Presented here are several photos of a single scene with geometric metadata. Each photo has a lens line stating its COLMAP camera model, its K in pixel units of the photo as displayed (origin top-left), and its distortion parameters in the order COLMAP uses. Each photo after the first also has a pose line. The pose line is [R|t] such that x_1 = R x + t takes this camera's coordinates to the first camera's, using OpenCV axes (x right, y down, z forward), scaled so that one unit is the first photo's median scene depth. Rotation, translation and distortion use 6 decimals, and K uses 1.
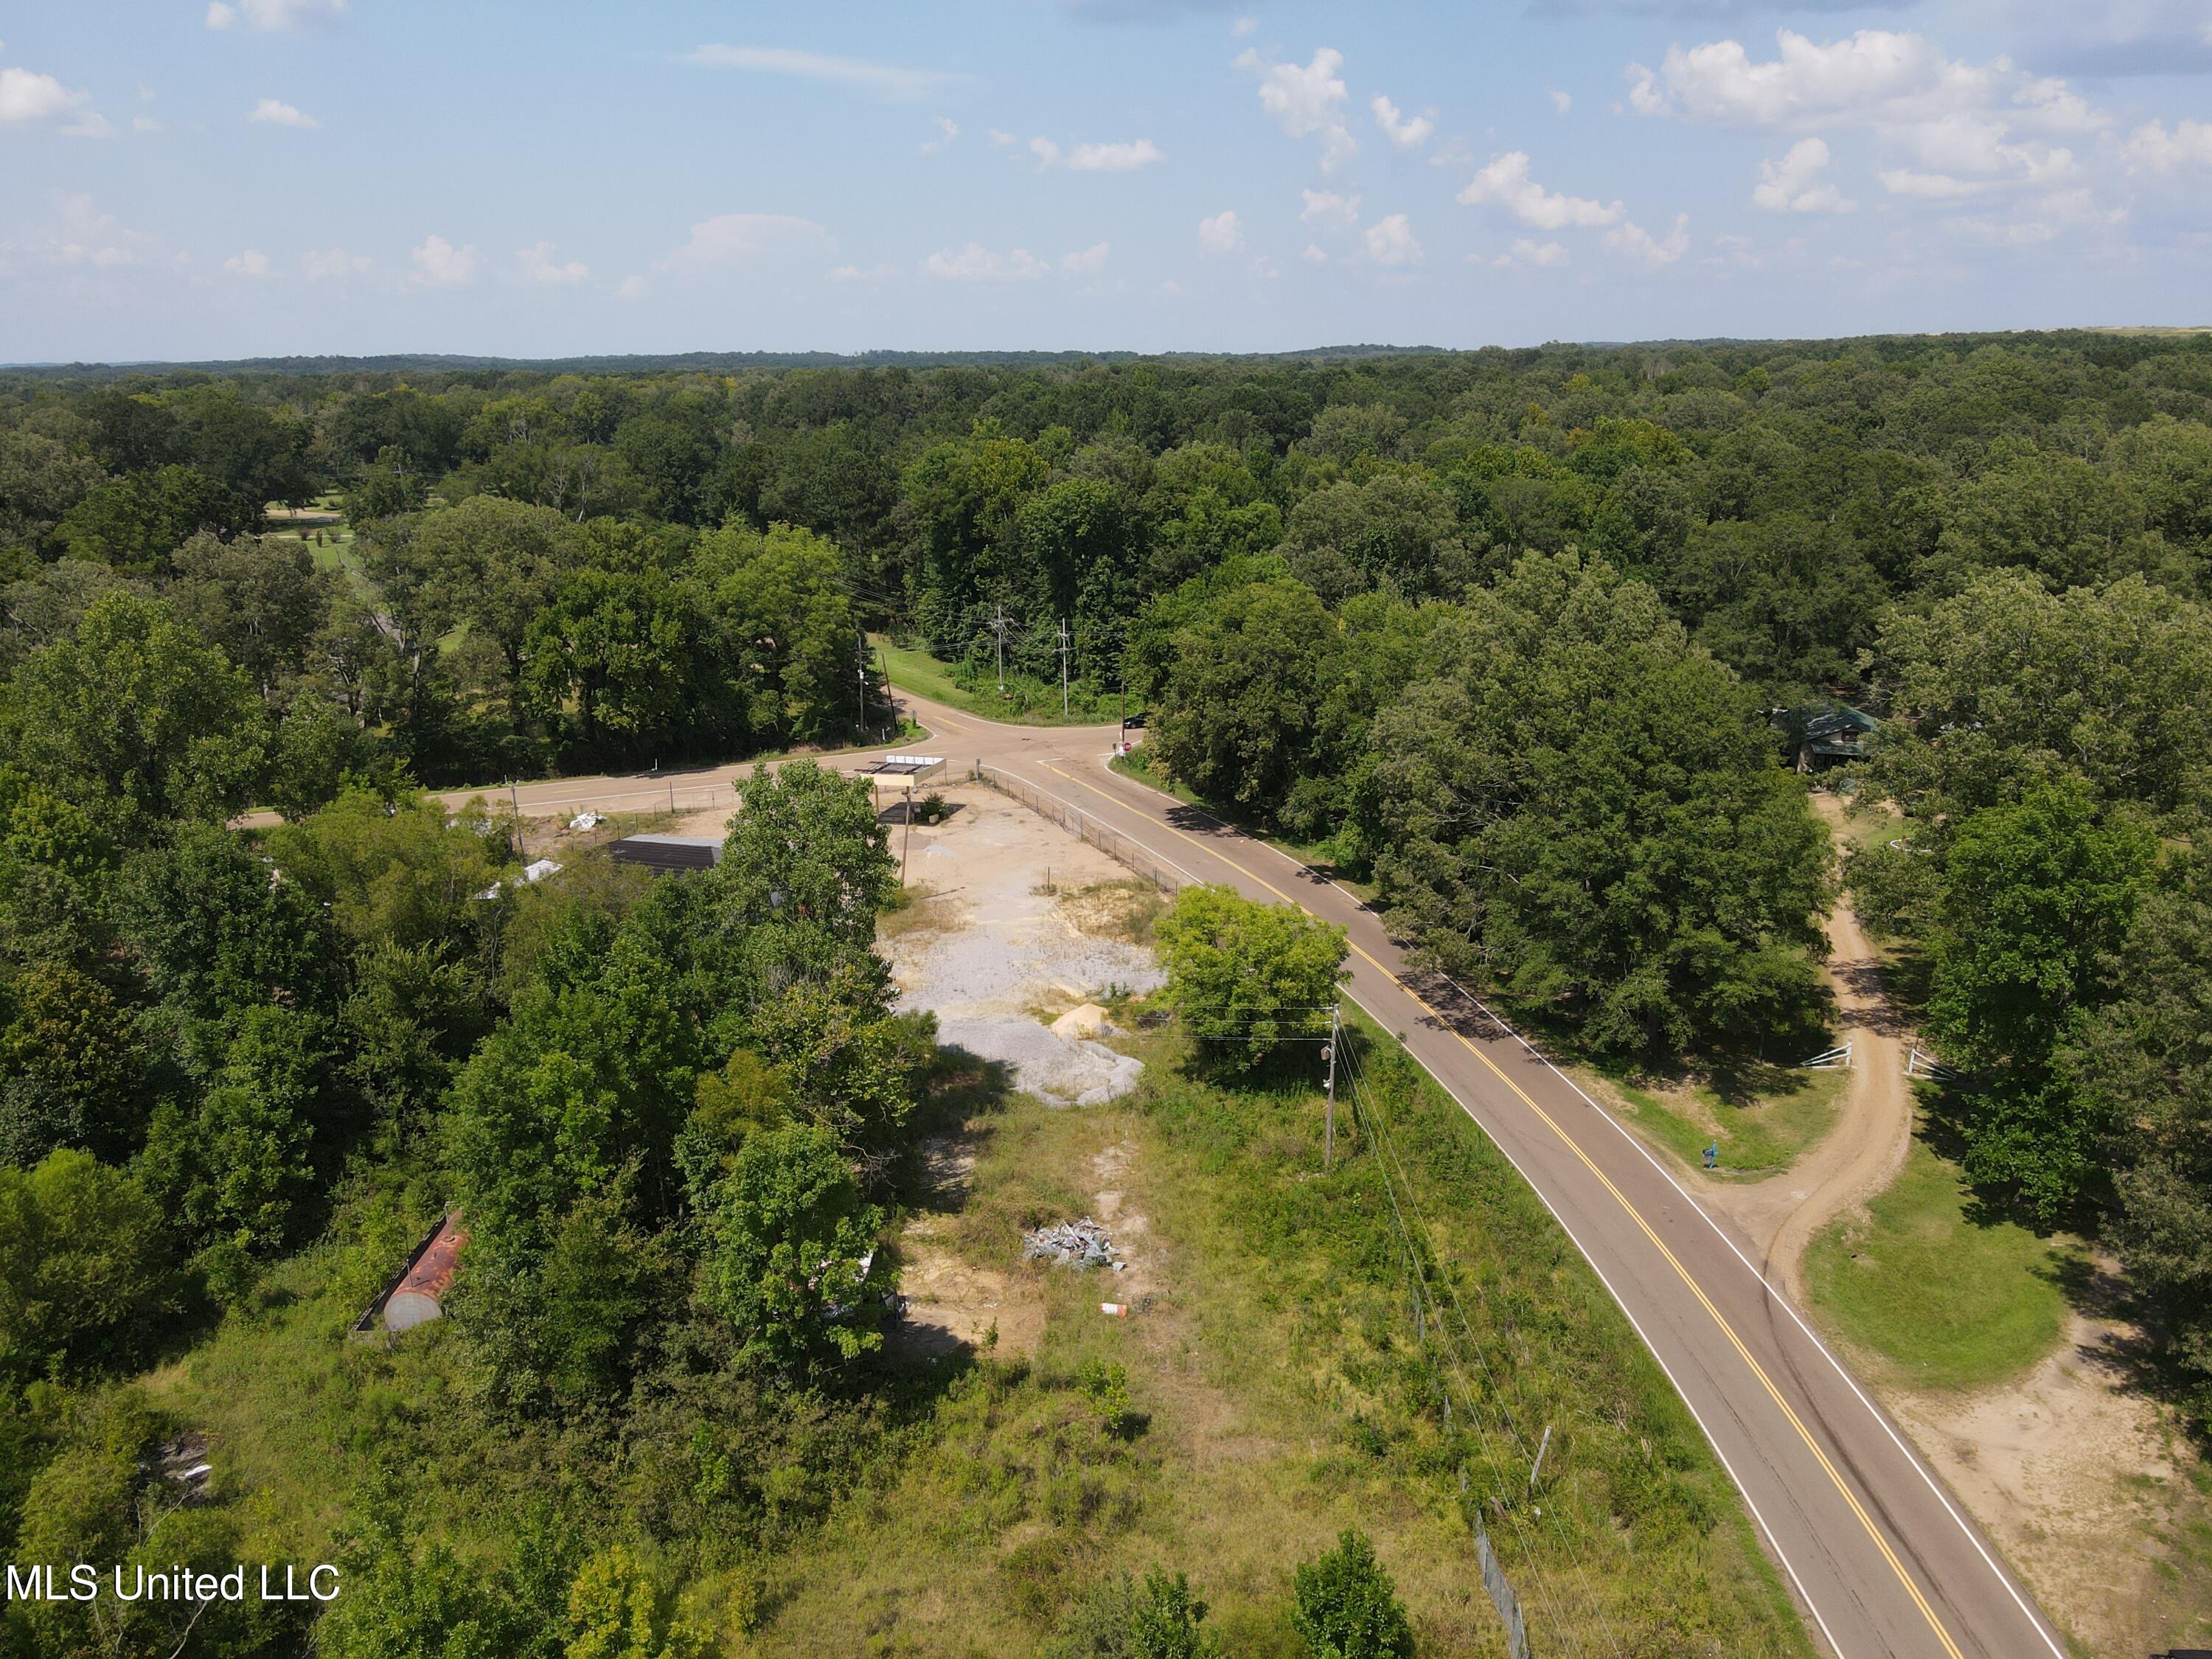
lens RADIAL K [[1622.2, 0, 1103.2], [0, 1622.2, 829.1], [0, 0, 1]] dist [0.006395, 0.016072]
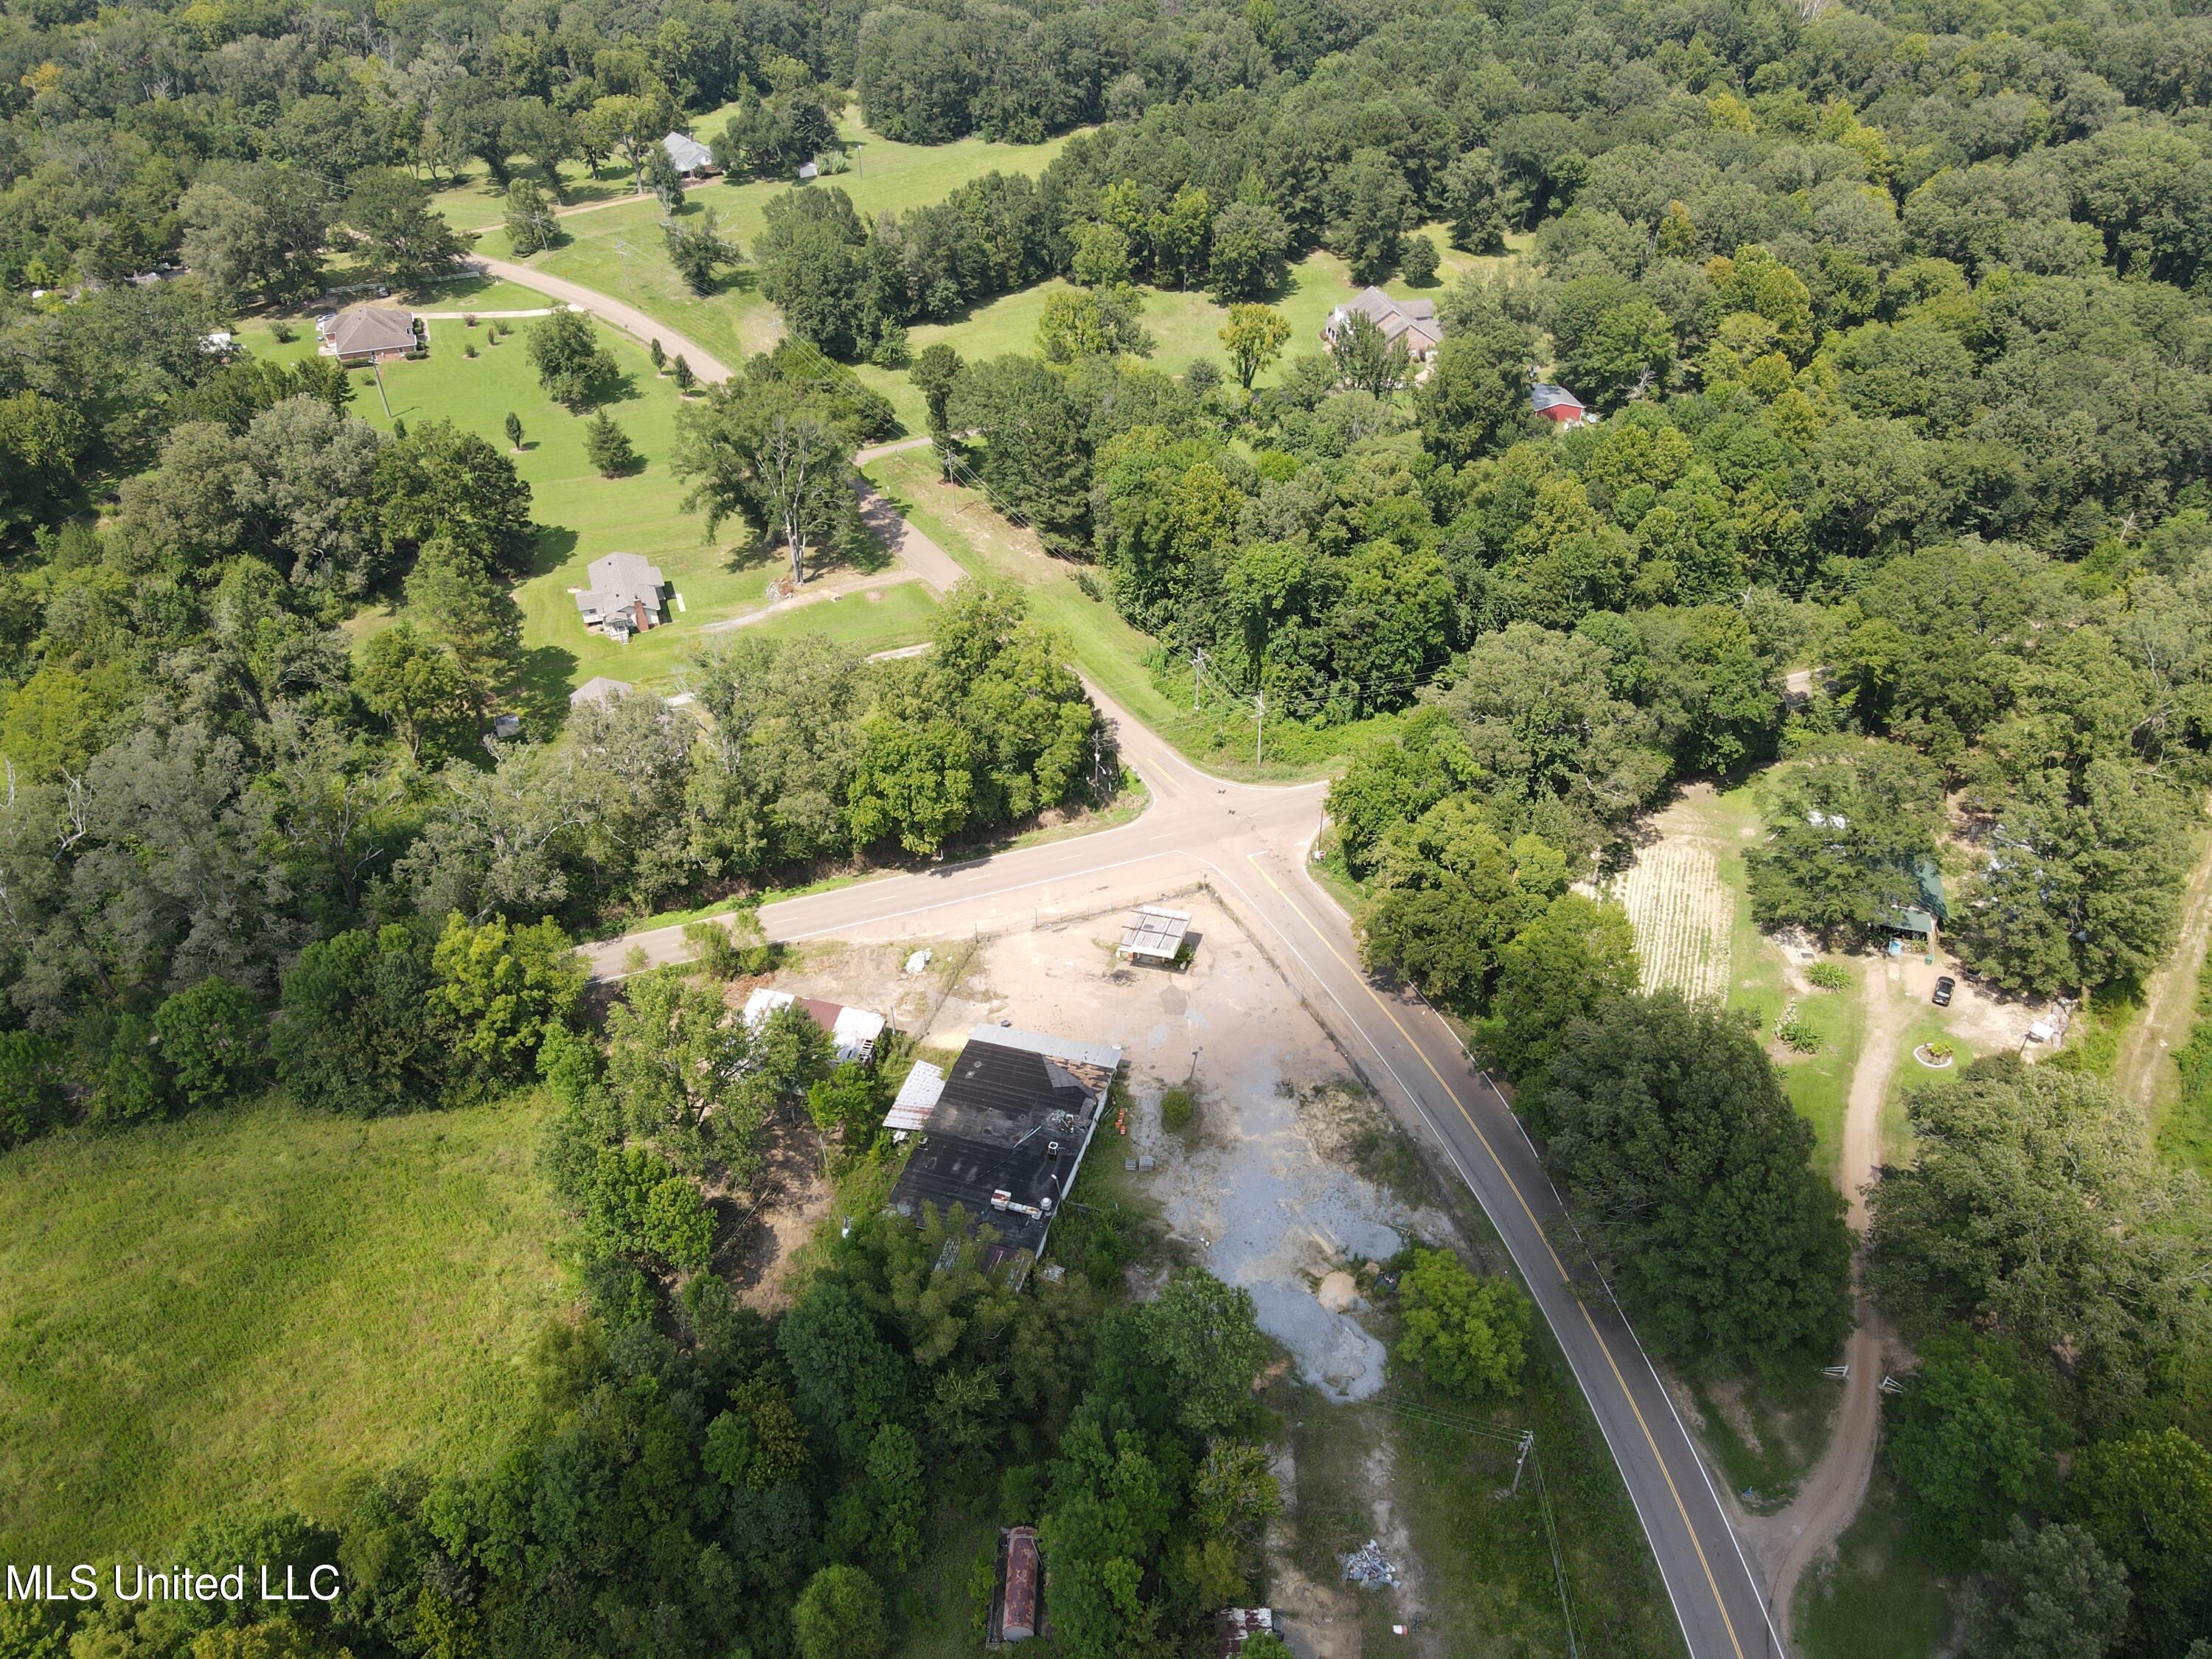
lens RADIAL K [[1622.2, 0, 1106.9], [0, 1622.2, 831.9], [0, 0, 1]] dist [0.006395, 0.016072]
pose [[0.999808, 0.018215, -0.007273, -0.197401], [-0.014275, 0.930079, 0.367082, -0.727130], [0.013451, -0.366908, 0.930160, -0.214713]]
